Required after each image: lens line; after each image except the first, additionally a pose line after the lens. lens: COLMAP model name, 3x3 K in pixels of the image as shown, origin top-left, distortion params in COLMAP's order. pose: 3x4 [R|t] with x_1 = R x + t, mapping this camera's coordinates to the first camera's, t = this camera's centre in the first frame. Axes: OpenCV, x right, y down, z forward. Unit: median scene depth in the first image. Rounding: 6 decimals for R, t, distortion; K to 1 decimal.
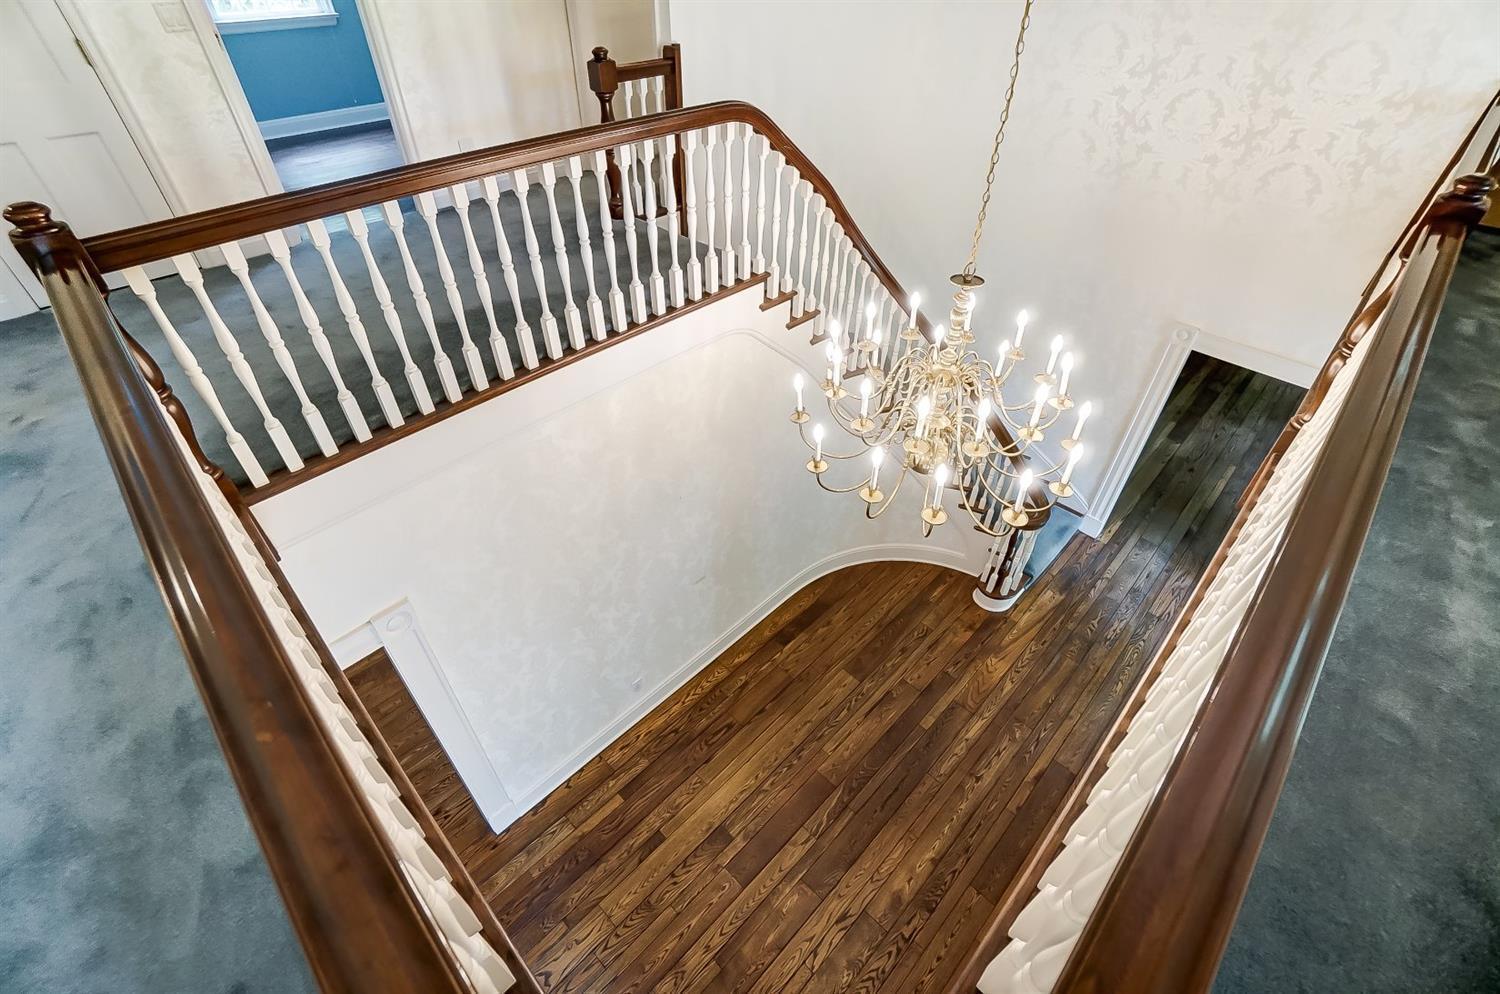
lens RADIAL K [[665.8, 0, 750.0], [0, 665.8, 497.0], [0, 0, 1]] dist [-0.048274, -0.000069]
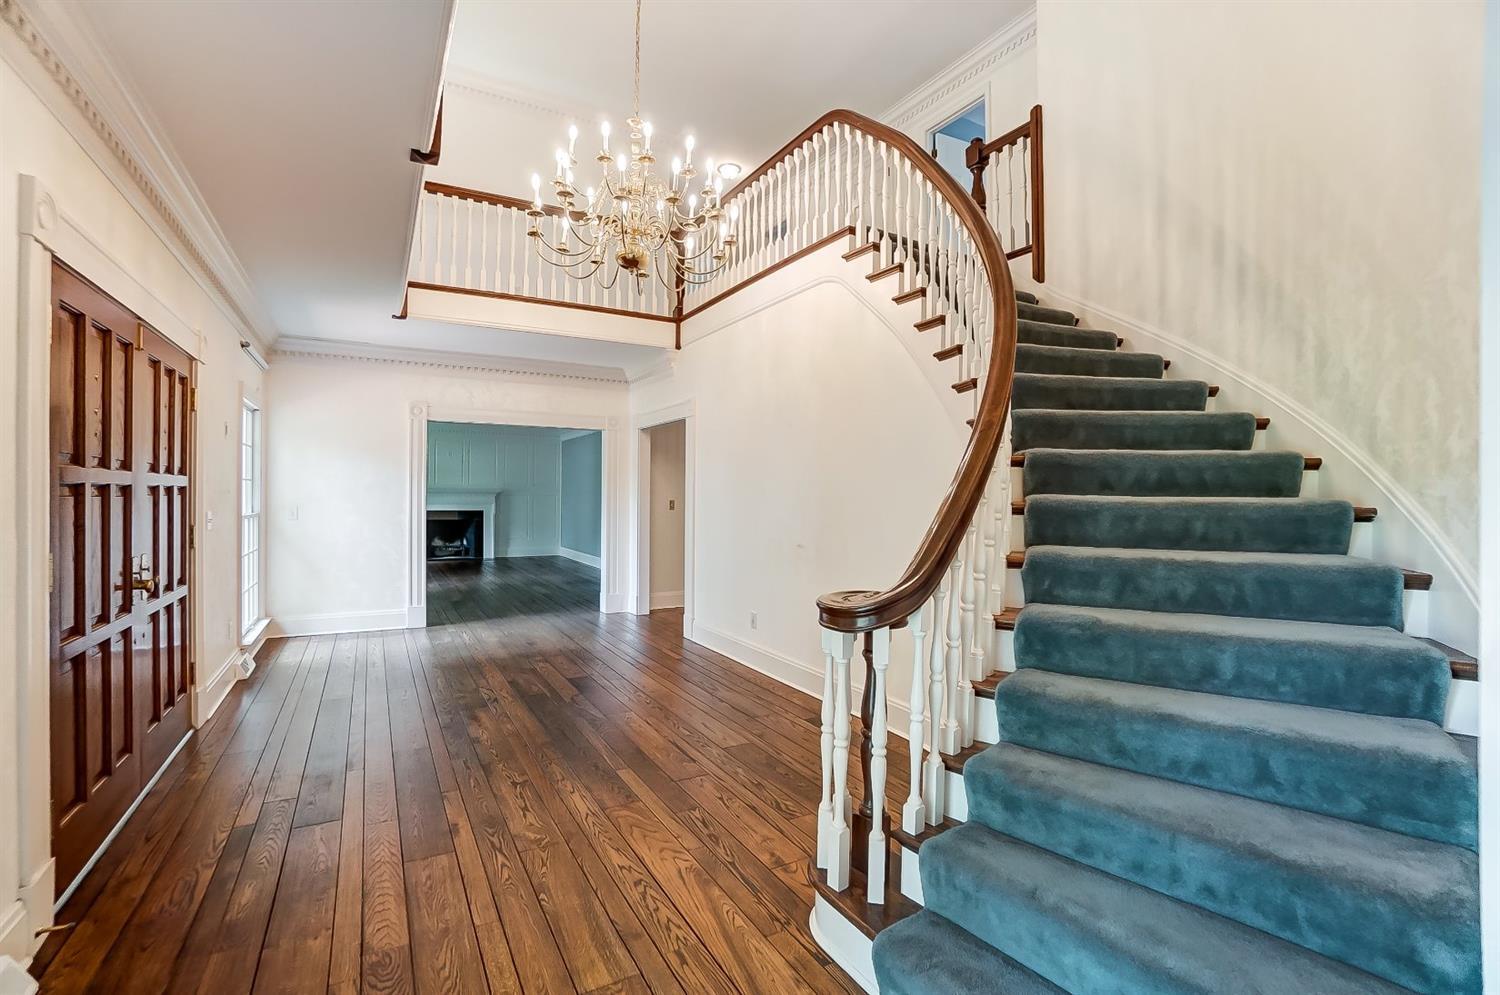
lens RADIAL K [[665.8, 0, 750.0], [0, 665.8, 497.5], [0, 0, 1]] dist [-0.048274, -0.000069]
pose [[-0.267435, 0.000991, -0.963575, 0.854818], [-0.641934, 0.745590, 0.178932, -0.057352], [0.718609, 0.666405, -0.198760, 1.023425]]
